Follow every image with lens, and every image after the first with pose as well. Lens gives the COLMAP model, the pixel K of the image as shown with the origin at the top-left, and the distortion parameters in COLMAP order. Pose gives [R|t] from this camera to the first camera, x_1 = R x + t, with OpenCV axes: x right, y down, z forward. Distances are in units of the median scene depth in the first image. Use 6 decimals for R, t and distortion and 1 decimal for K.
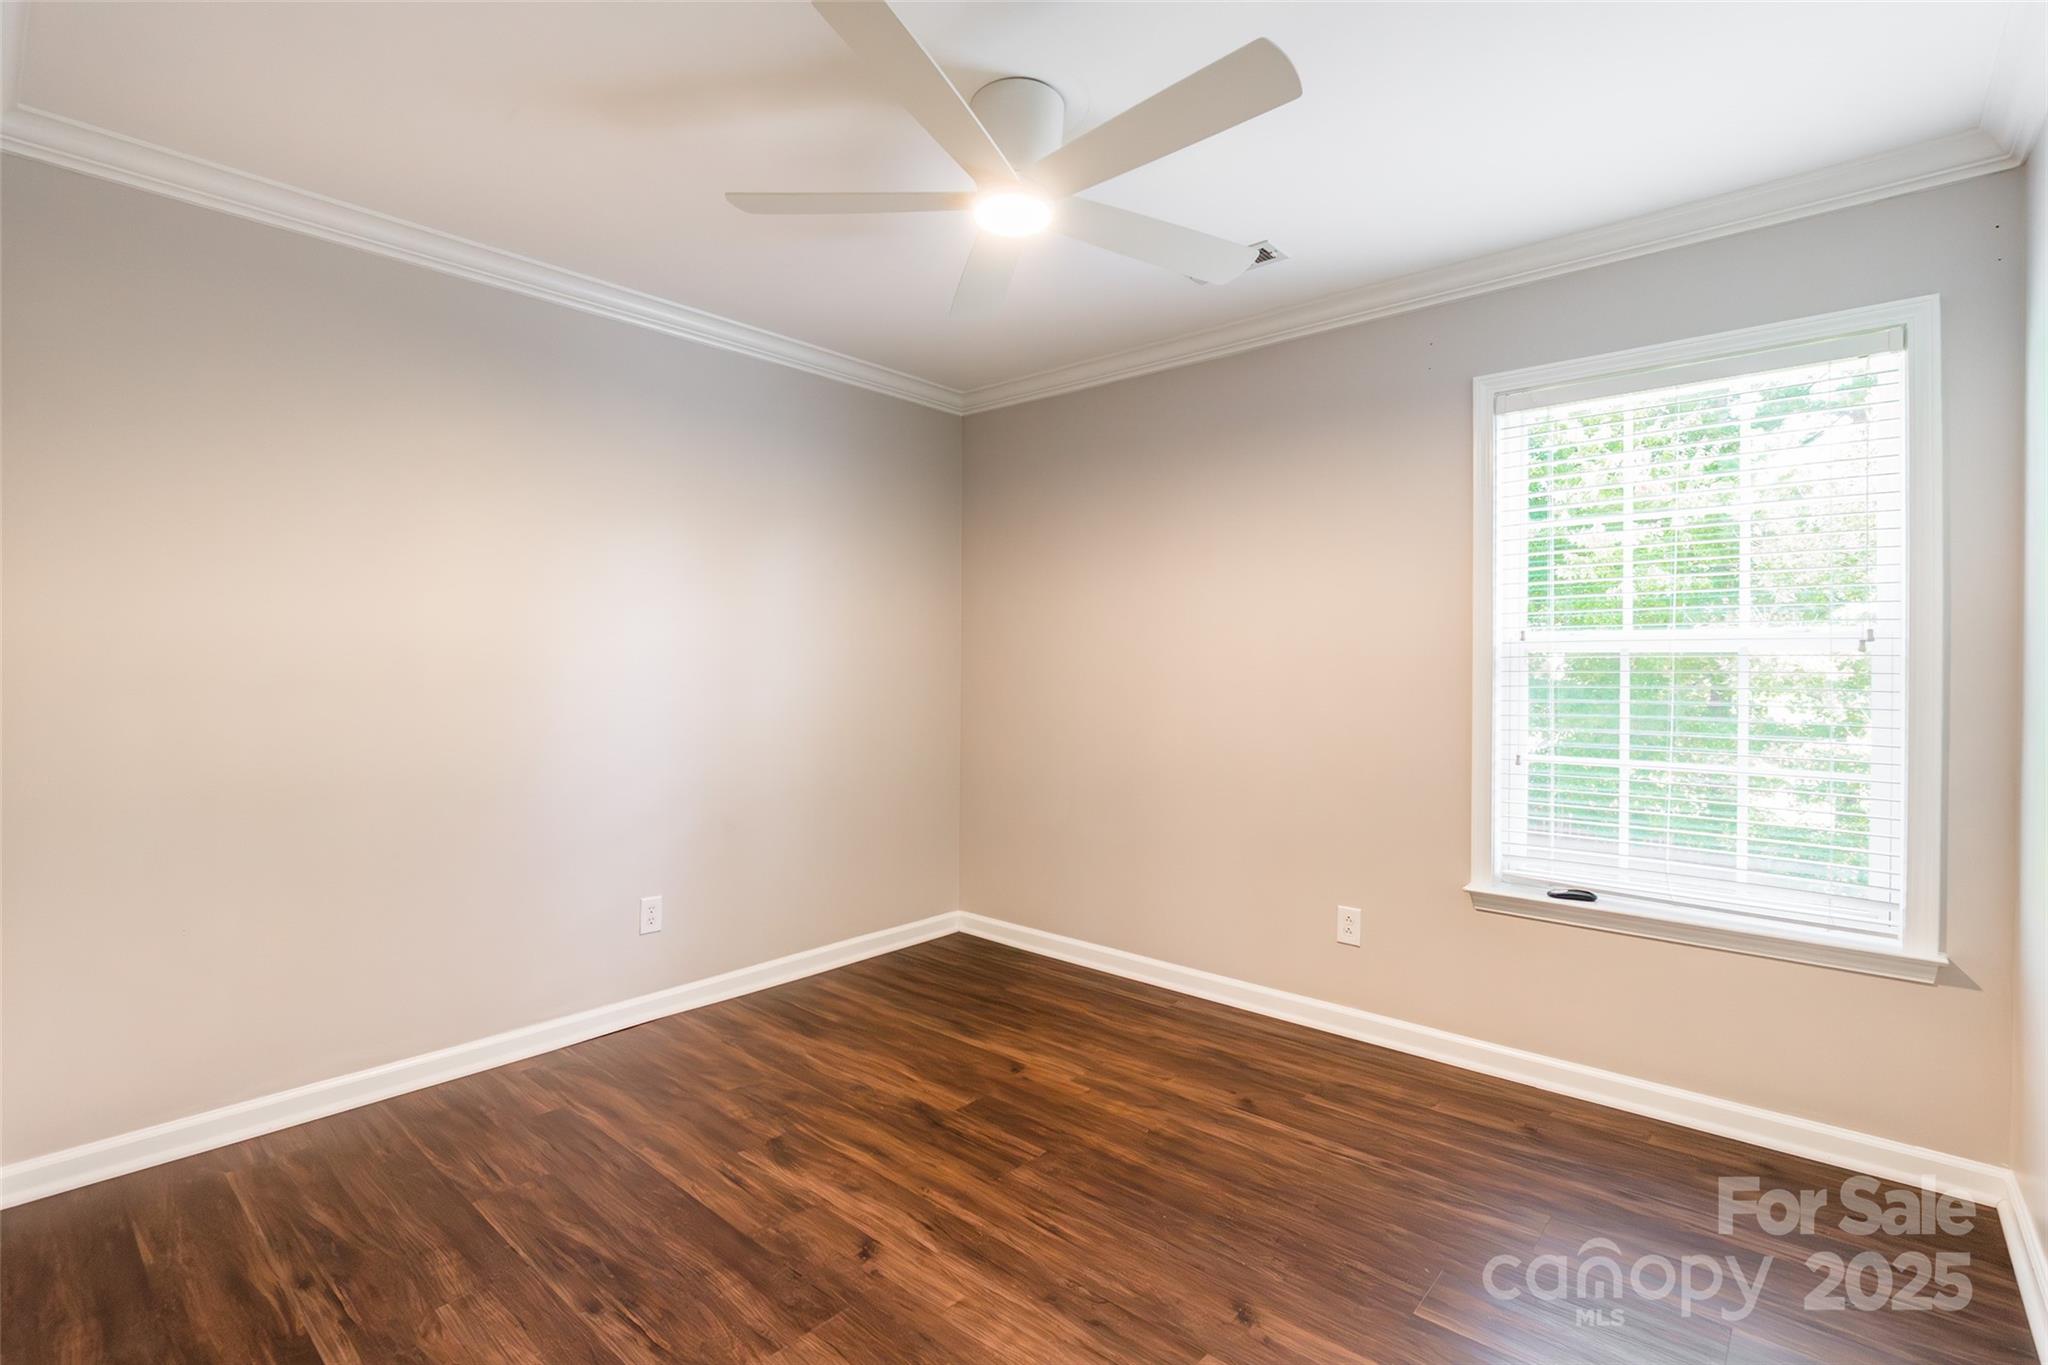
lens RADIAL K [[961.5, 0, 991.8], [0, 961.5, 670.4], [0, 0, 1]] dist [-0.001083, 0.000335]
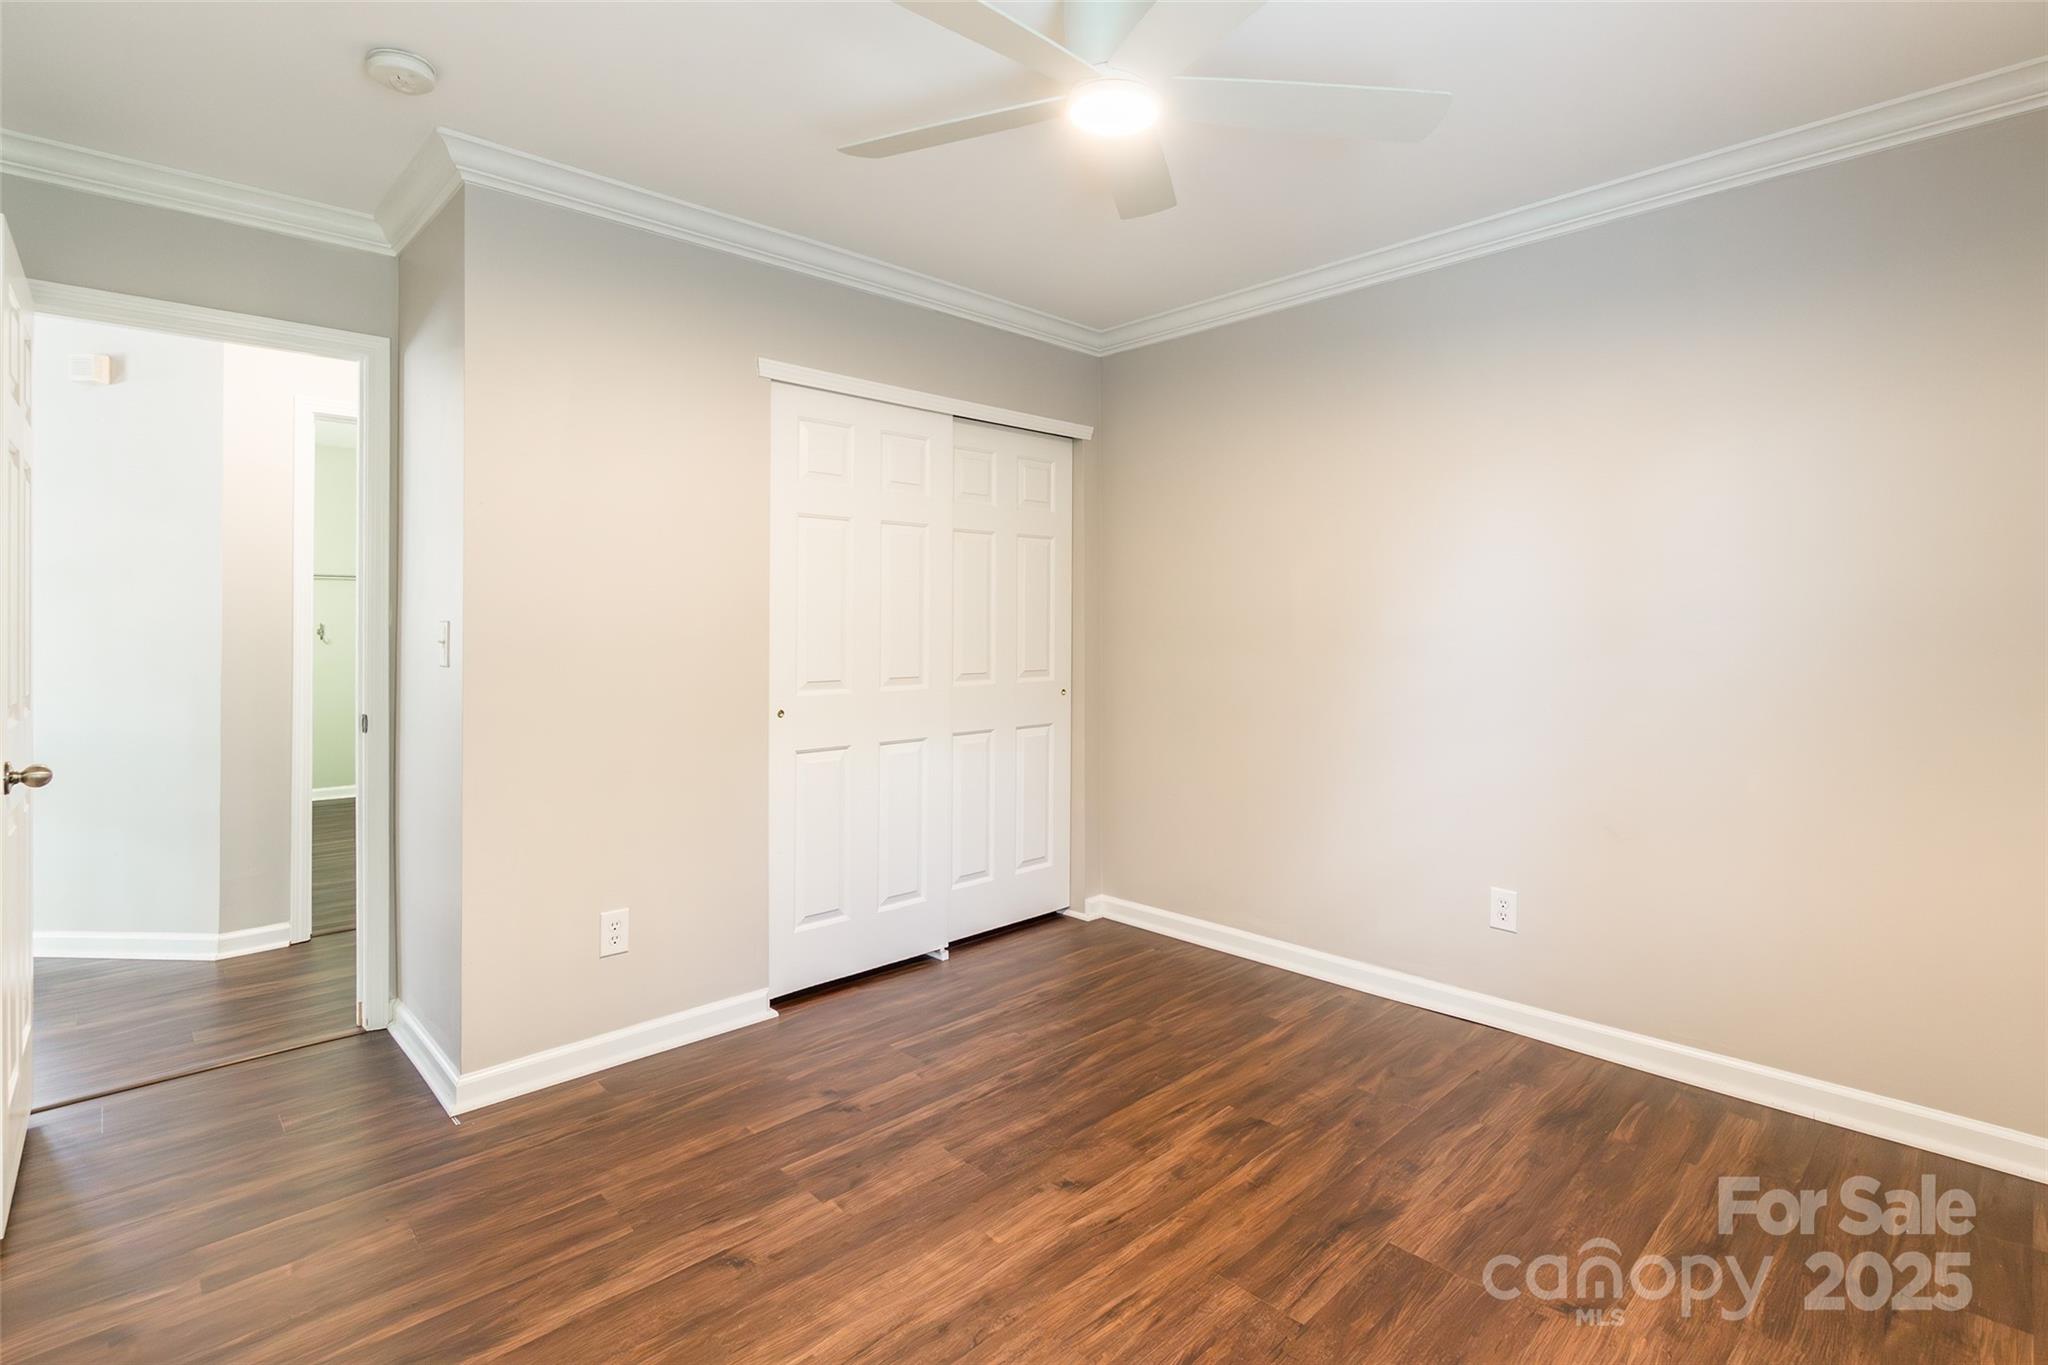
lens RADIAL K [[961.5, 0, 991.8], [0, 961.5, 670.4], [0, 0, 1]] dist [-0.001083, 0.000335]
pose [[-0.087303, 0.041785, -0.995305, 0.770672], [-0.000981, 0.999116, 0.042031, 0.001086], [0.996181, 0.004645, -0.087185, 0.863552]]
